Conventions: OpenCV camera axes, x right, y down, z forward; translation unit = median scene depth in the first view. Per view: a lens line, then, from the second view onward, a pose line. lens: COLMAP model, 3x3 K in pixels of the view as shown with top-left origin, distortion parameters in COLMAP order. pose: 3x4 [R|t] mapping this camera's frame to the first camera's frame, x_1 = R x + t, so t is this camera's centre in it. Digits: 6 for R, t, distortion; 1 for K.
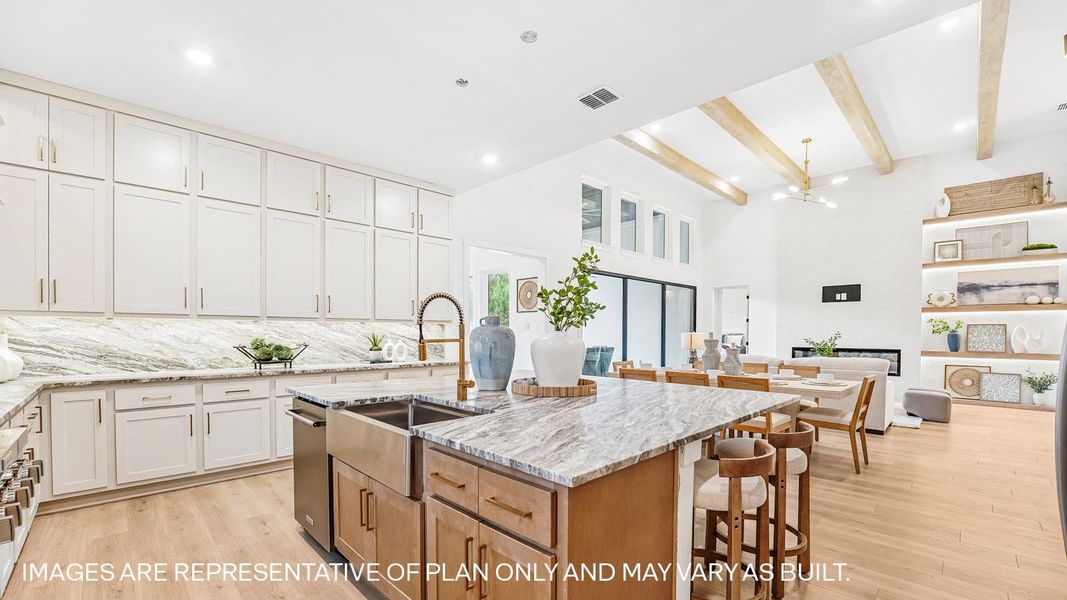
lens RADIAL K [[435.8, 0, 553.7], [0, 435.8, 333.3], [0, 0, 1]] dist [-0.002070, 0.000044]
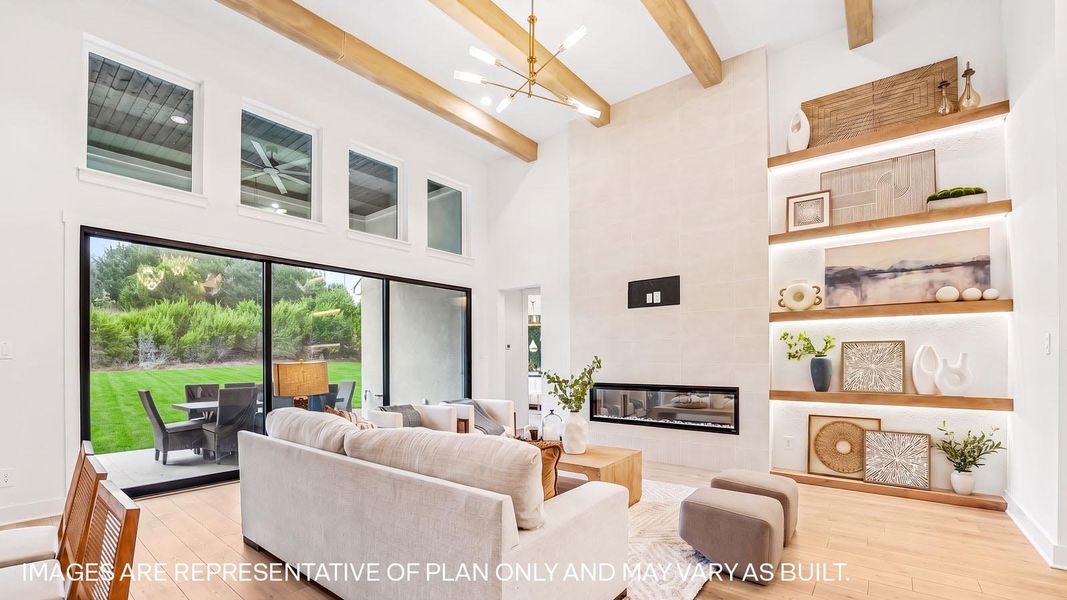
lens RADIAL K [[448.4, 0, 531.6], [0, 448.4, 355.0], [0, 0, 1]] dist [-0.018922, 0.000532]
pose [[0.995177, -0.008489, 0.097730, 0.504968], [0.009695, 0.999883, -0.011871, -0.001220], [-0.097618, 0.012761, 0.995142, 0.478126]]
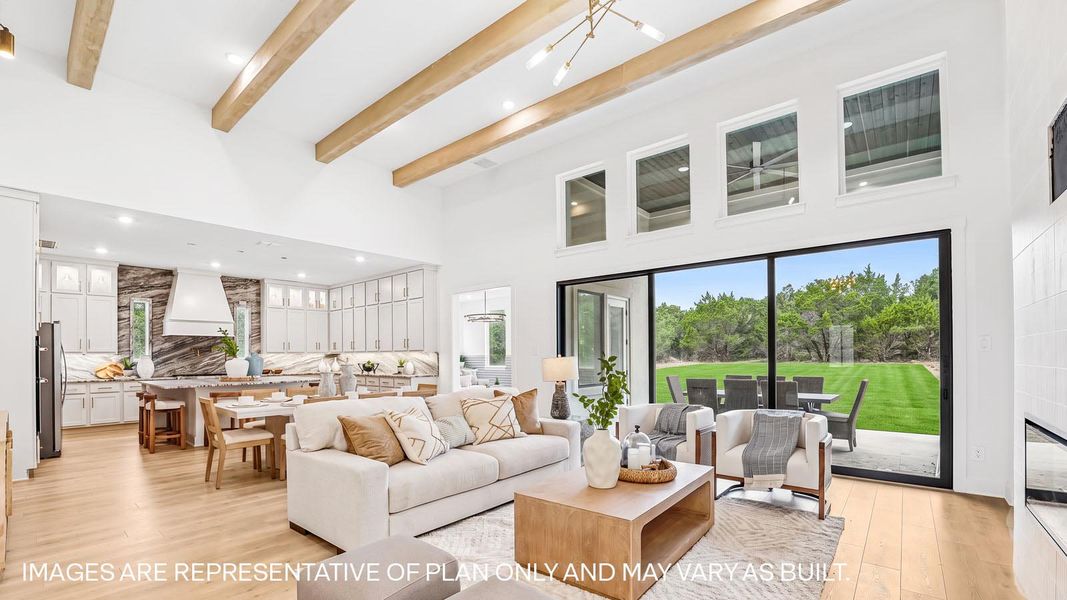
lens RADIAL K [[448.4, 0, 531.6], [0, 448.4, 355.0], [0, 0, 1]] dist [-0.018922, 0.000532]
pose [[0.067144, -0.010001, -0.997693, 0.948863], [-0.001508, 0.999948, -0.010125, 0.002630], [0.997742, 0.002184, 0.067125, 0.884354]]
